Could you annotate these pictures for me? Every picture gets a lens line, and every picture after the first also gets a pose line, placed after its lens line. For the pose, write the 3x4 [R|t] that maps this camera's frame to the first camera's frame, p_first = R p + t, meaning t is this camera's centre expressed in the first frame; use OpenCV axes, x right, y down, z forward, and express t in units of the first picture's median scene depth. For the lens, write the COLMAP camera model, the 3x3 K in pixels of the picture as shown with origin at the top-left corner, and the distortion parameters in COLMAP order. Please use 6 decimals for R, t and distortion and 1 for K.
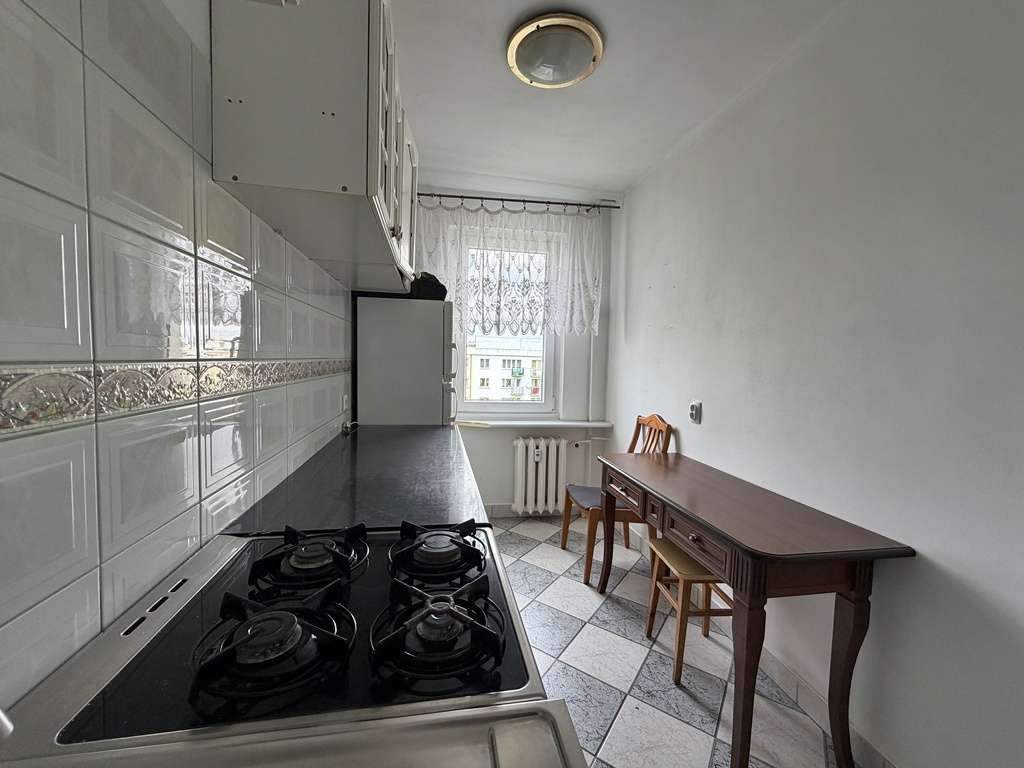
lens RADIAL K [[408.3, 0, 509.7], [0, 408.3, 384.0], [0, 0, 1]] dist [0.000657, -0.000203]
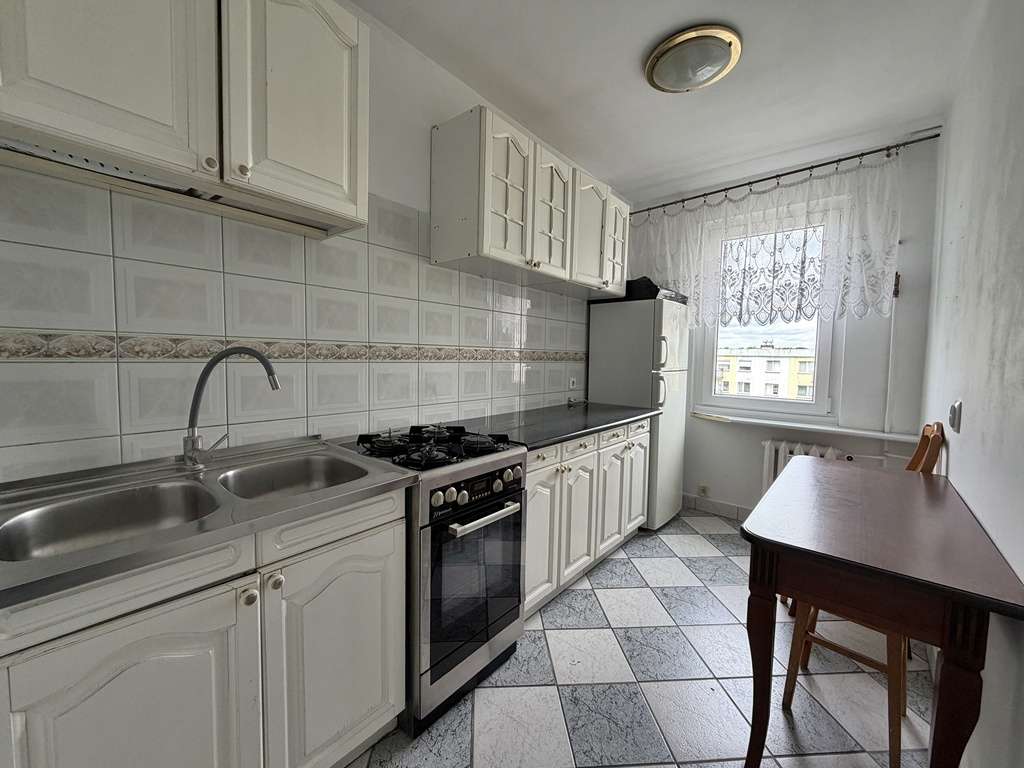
lens RADIAL K [[408.3, 0, 507.3], [0, 408.3, 380.8], [0, 0, 1]] dist [0.000657, -0.000203]
pose [[0.628079, 0.032528, -0.777469, 0.379796], [-0.048781, 0.998807, 0.002380, 0.032864], [0.776619, 0.036431, 0.628917, -0.020483]]
